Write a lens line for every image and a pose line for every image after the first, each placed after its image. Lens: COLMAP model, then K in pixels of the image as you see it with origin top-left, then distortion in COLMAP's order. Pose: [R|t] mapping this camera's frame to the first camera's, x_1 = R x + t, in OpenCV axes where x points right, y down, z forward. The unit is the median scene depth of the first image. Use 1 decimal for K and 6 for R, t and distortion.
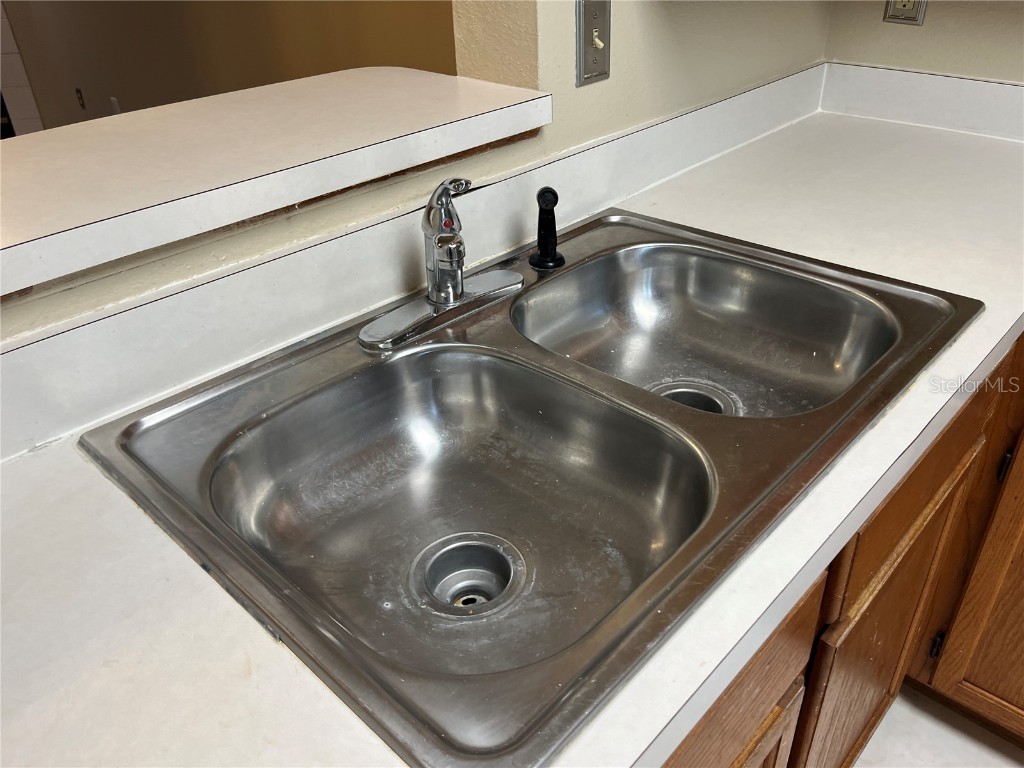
lens RADIAL K [[778.8, 0, 512.0], [0, 778.8, 384.0], [0, 0, 1]] dist [0.049244, -0.078585]
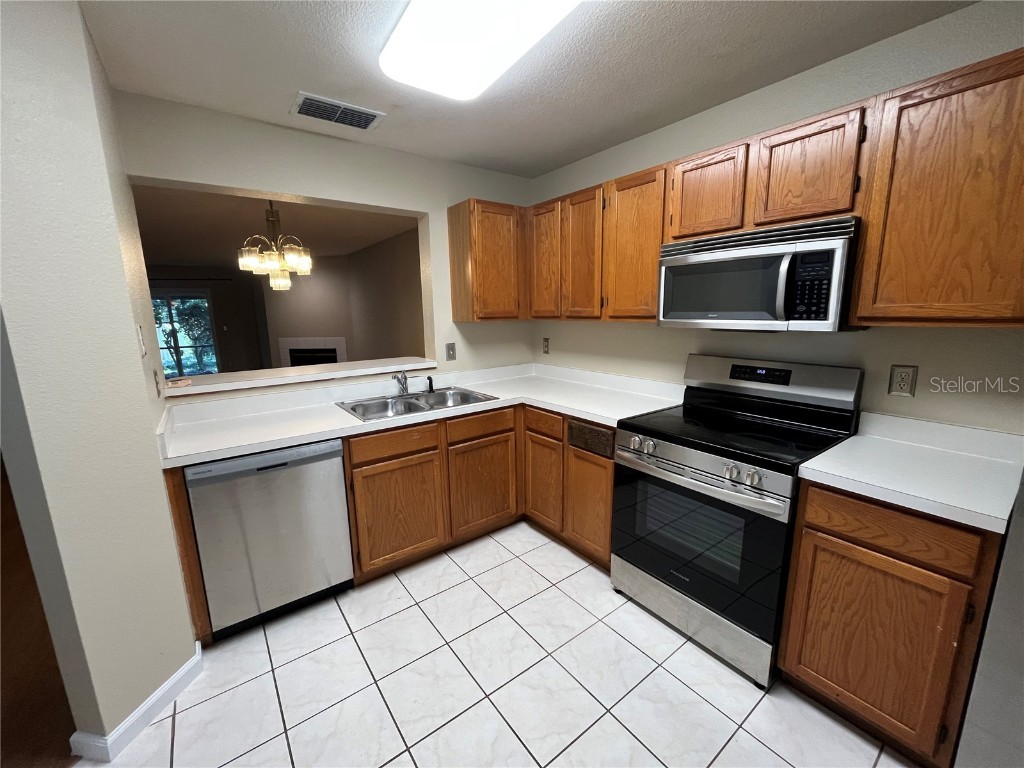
lens RADIAL K [[412.1, 0, 511.3], [0, 412.1, 386.8], [0, 0, 1]] dist [-0.001927, -0.000187]
pose [[0.986536, 0.051547, -0.155206, 0.919984], [-0.104538, 0.928594, -0.356068, 0.669659], [0.125769, 0.367499, 0.921481, -1.304038]]
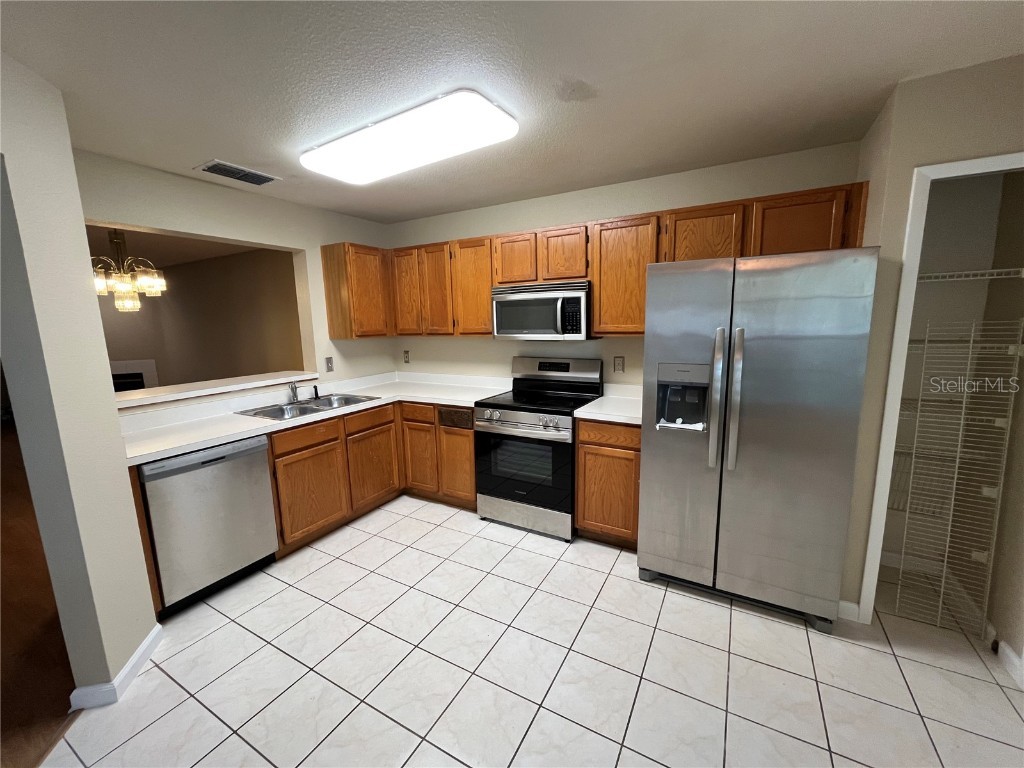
lens RADIAL K [[412.1, 0, 511.3], [0, 412.1, 386.8], [0, 0, 1]] dist [-0.001927, -0.000187]
pose [[0.966620, -0.024695, 0.255020, 0.650565], [0.124406, 0.915372, -0.382905, 1.096034], [-0.223982, 0.401850, 0.887890, -2.038923]]
